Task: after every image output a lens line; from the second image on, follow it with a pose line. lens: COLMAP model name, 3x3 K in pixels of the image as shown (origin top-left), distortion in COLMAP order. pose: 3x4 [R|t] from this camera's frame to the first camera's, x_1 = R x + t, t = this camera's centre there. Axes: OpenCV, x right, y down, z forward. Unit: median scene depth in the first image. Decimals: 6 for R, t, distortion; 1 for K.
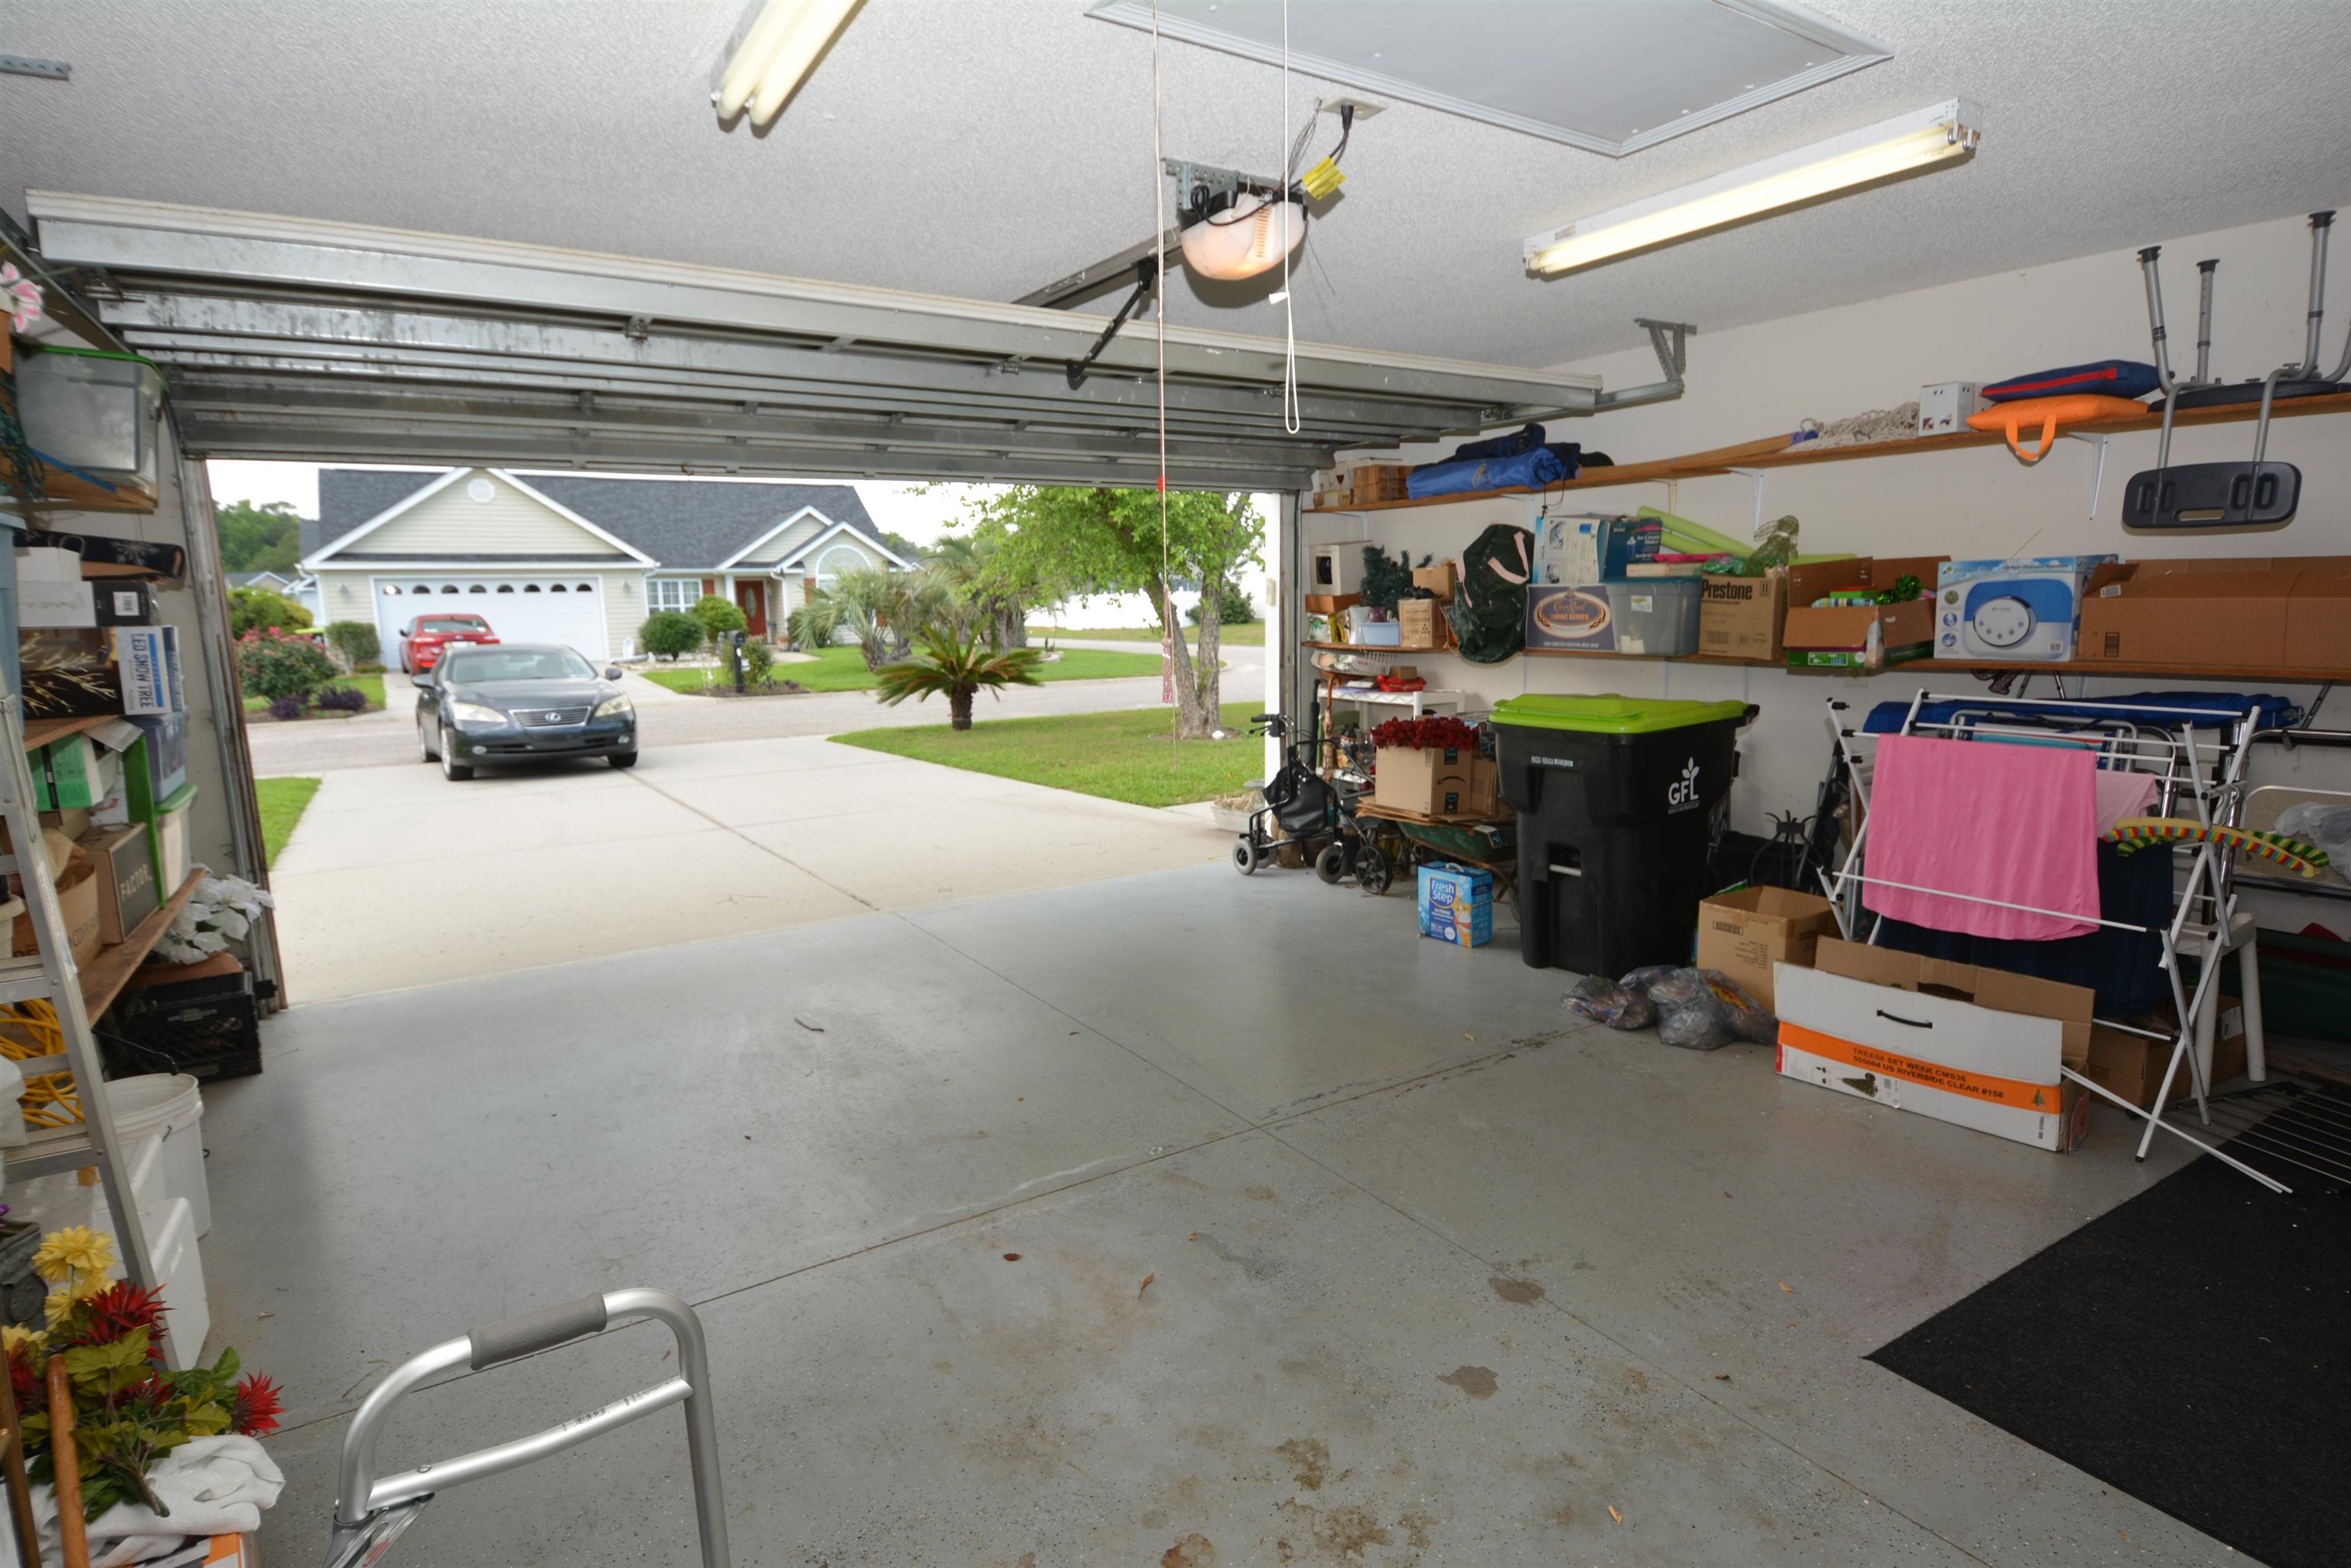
lens RADIAL K [[1206.4, 0, 1173.8], [0, 1206.4, 770.6], [0, 0, 1]] dist [0.002961, 0.000332]
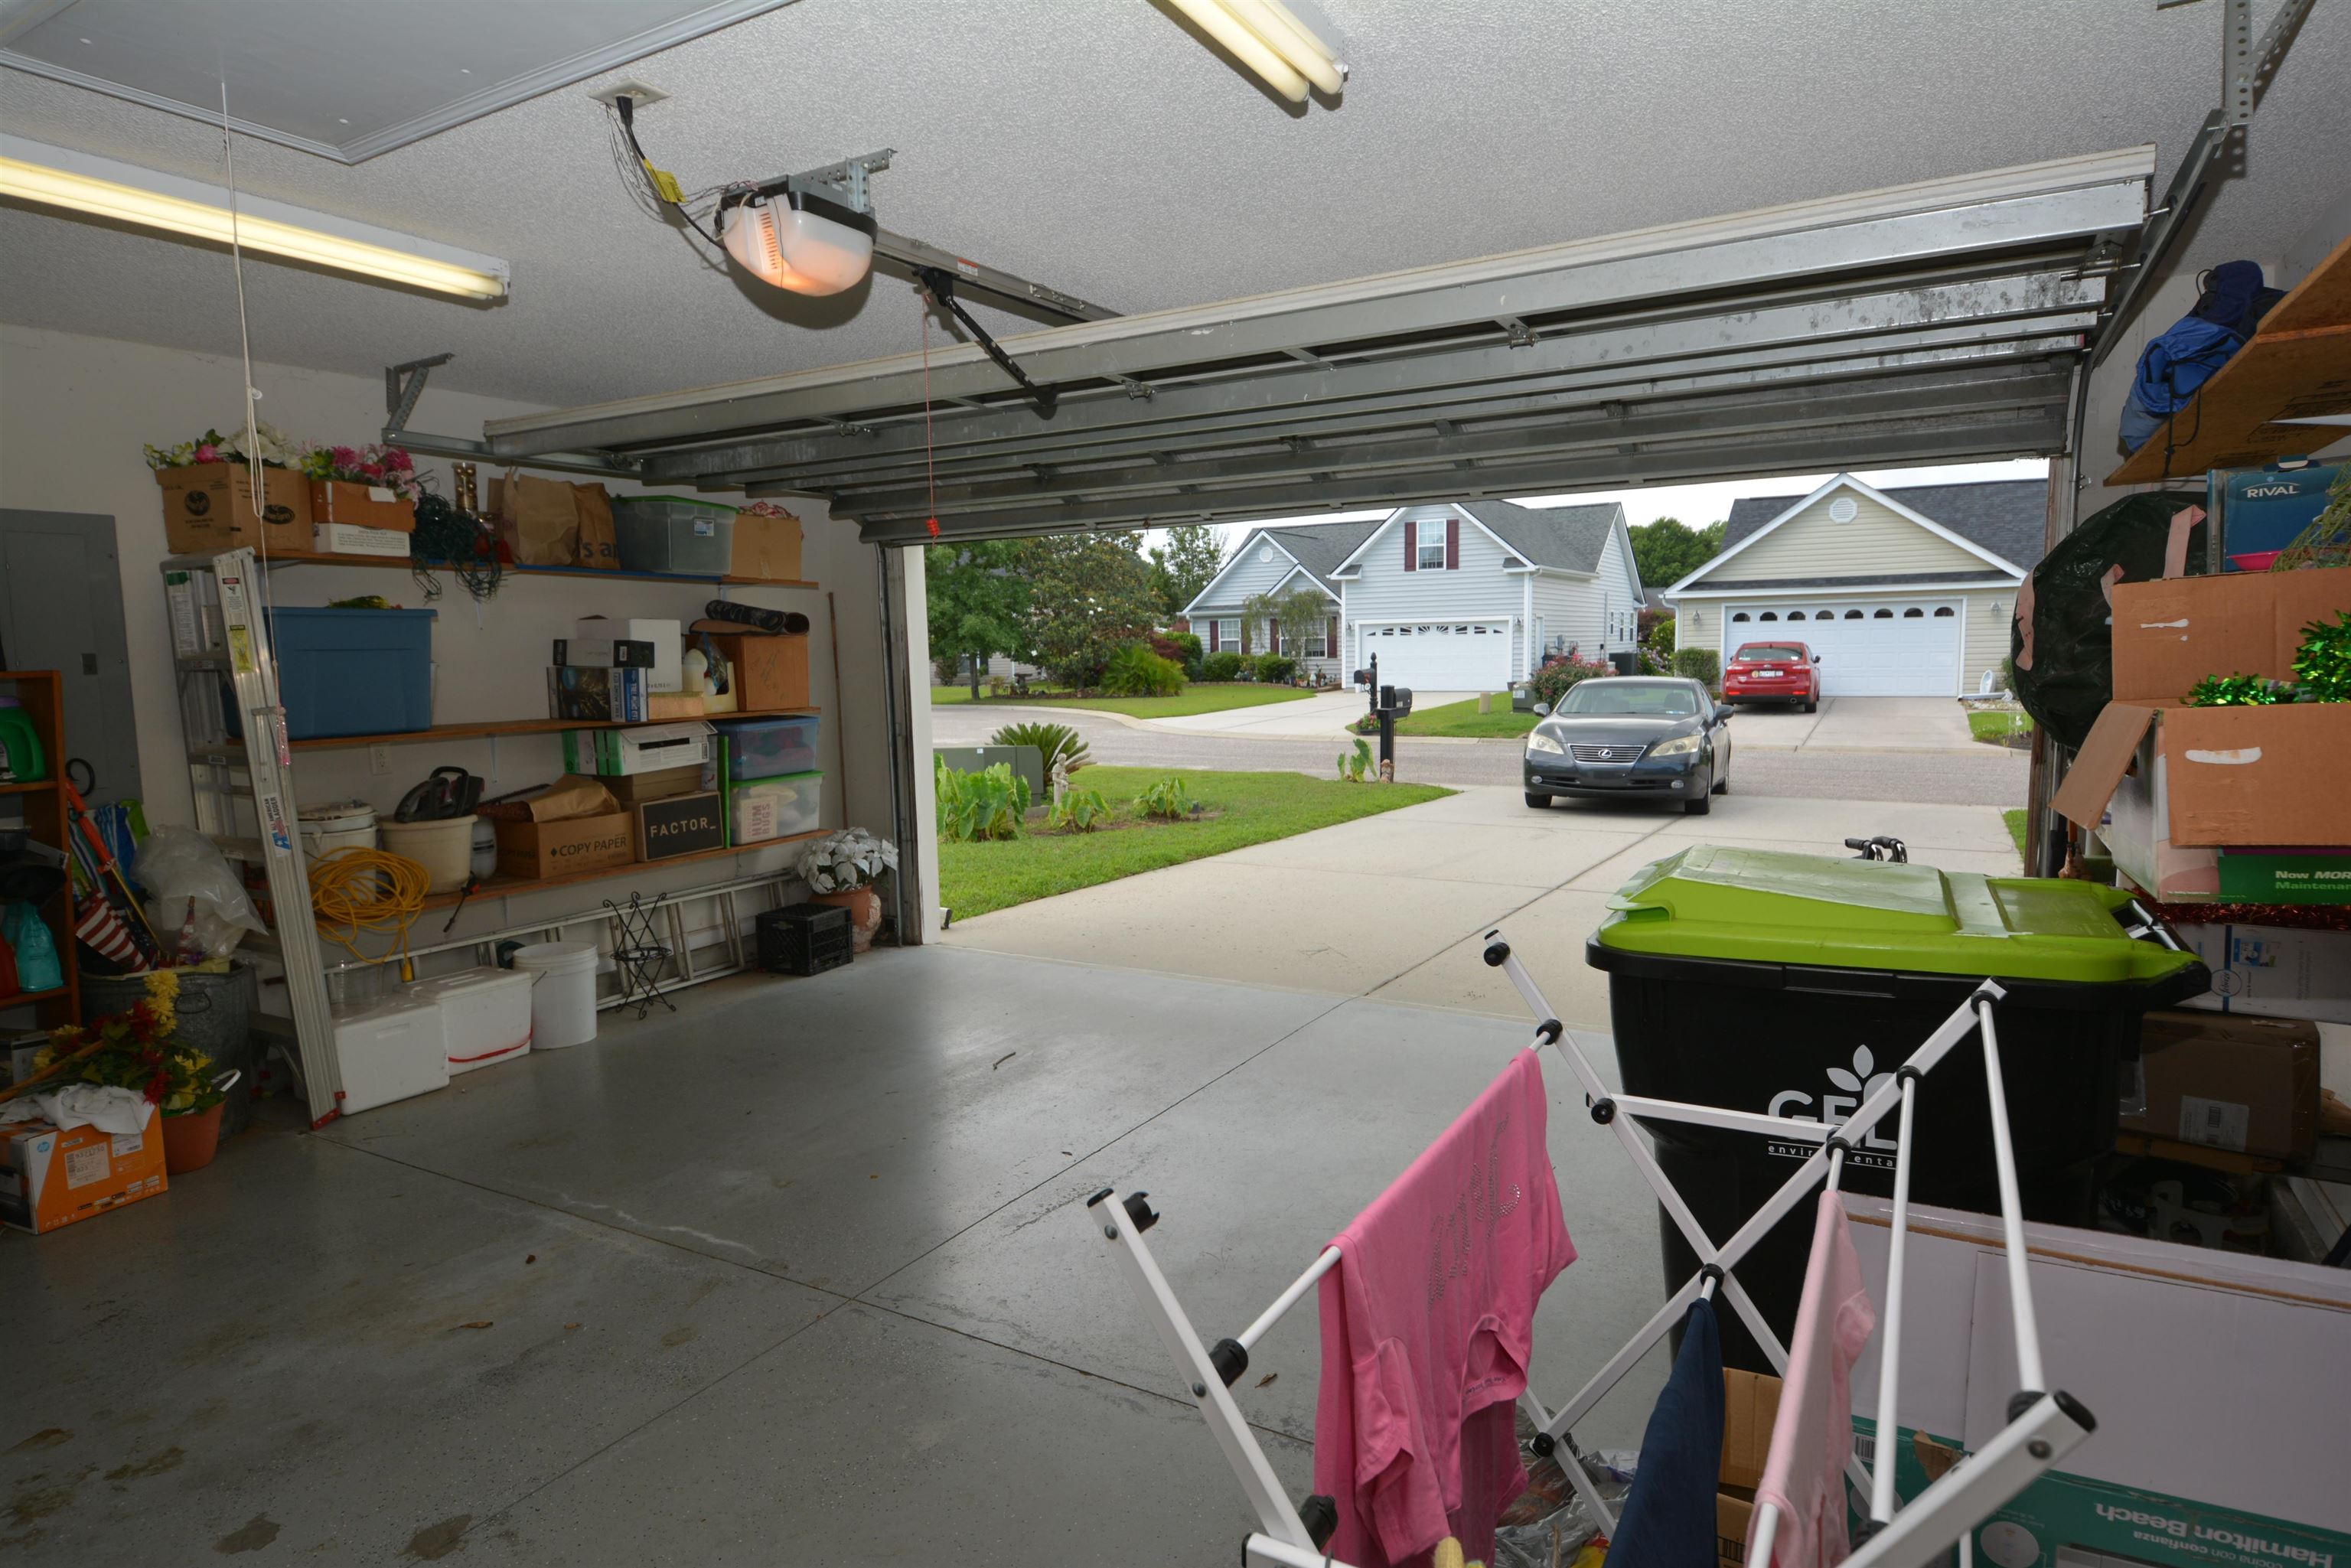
lens RADIAL K [[1310.9, 0, 1174.0], [0, 1310.9, 791.1], [0, 0, 1]] dist [0.006238, -0.016903]
pose [[0.465673, 0.104994, -0.878706, 0.244474], [-0.115974, 0.991614, 0.057024, -0.033246], [0.877325, 0.075353, 0.473945, 0.196348]]
